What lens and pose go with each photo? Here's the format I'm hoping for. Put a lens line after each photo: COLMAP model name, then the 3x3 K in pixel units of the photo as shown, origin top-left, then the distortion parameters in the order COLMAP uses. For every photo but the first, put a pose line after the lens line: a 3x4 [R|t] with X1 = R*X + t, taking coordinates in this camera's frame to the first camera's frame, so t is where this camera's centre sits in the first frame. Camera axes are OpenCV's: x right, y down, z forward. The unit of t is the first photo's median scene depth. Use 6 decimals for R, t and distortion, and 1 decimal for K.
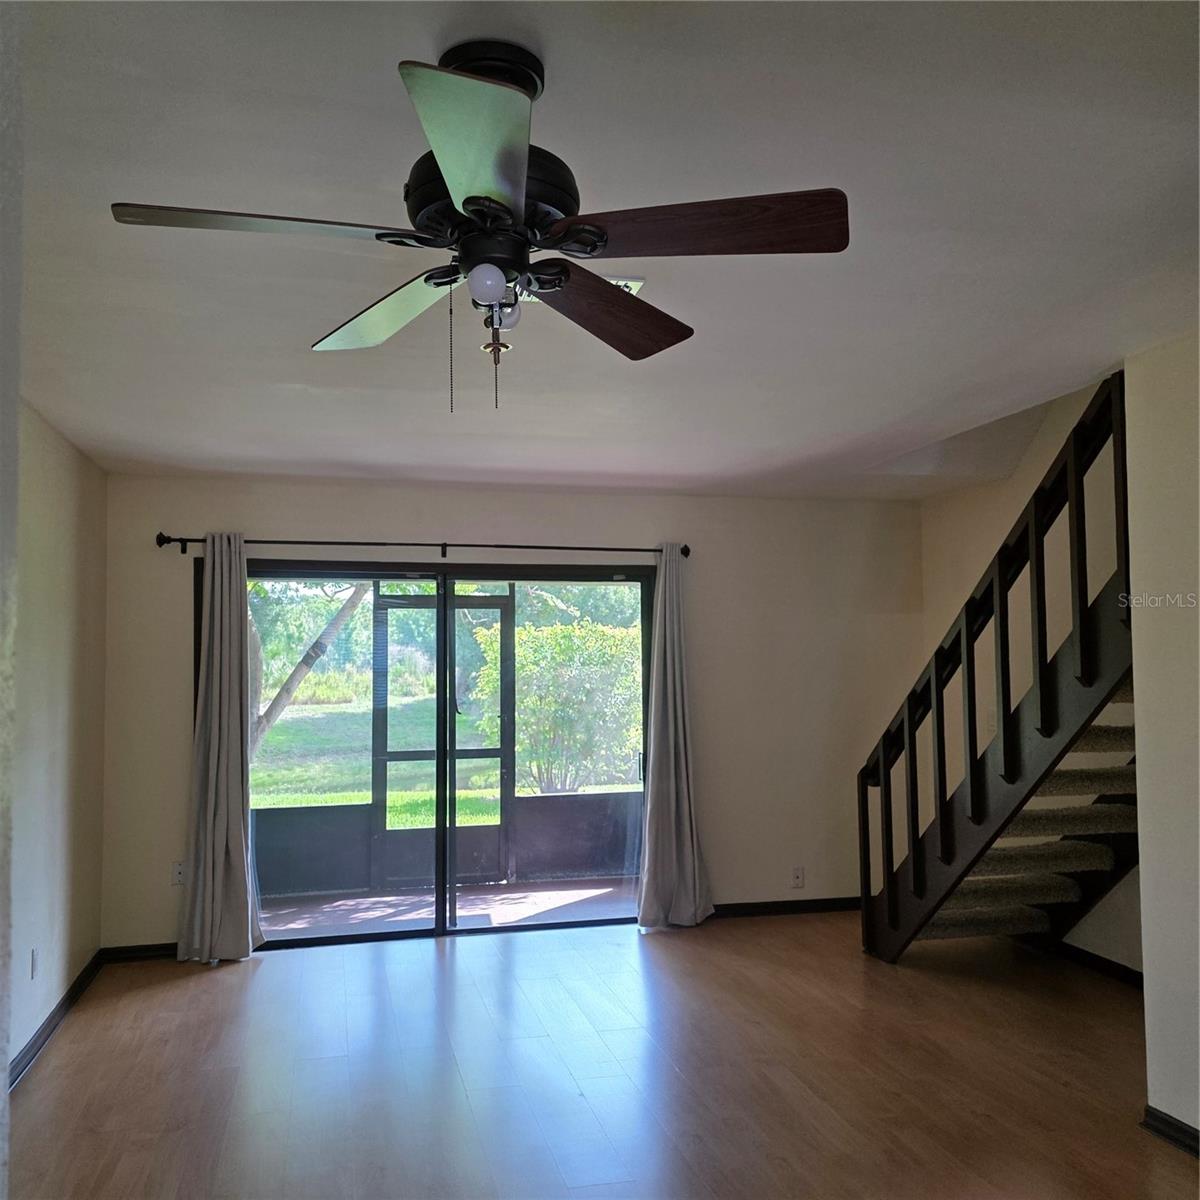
lens RADIAL K [[1101.1, 0, 603.1], [0, 1101.1, 598.4], [0, 0, 1]] dist [0.040178, 0.007542]
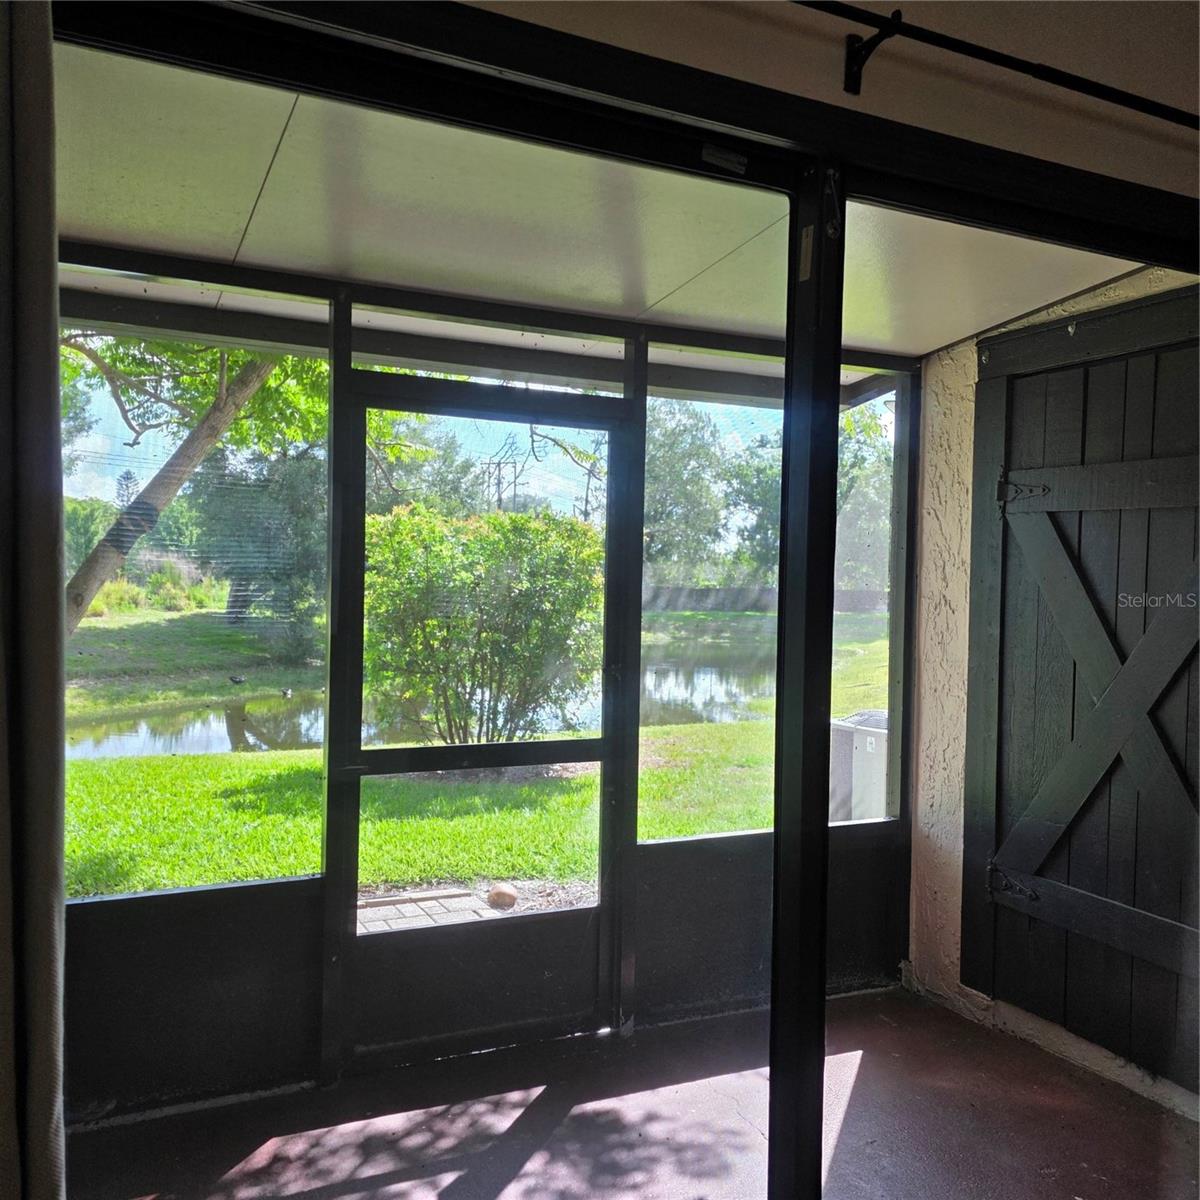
lens RADIAL K [[1101.1, 0, 598.3], [0, 1101.1, 603.5], [0, 0, 1]] dist [0.040178, 0.007542]
pose [[0.977846, 0.031512, 0.206940, -0.037000], [-0.046777, 0.996499, 0.069290, 0.009696], [-0.204032, -0.077435, 0.975897, 0.109670]]
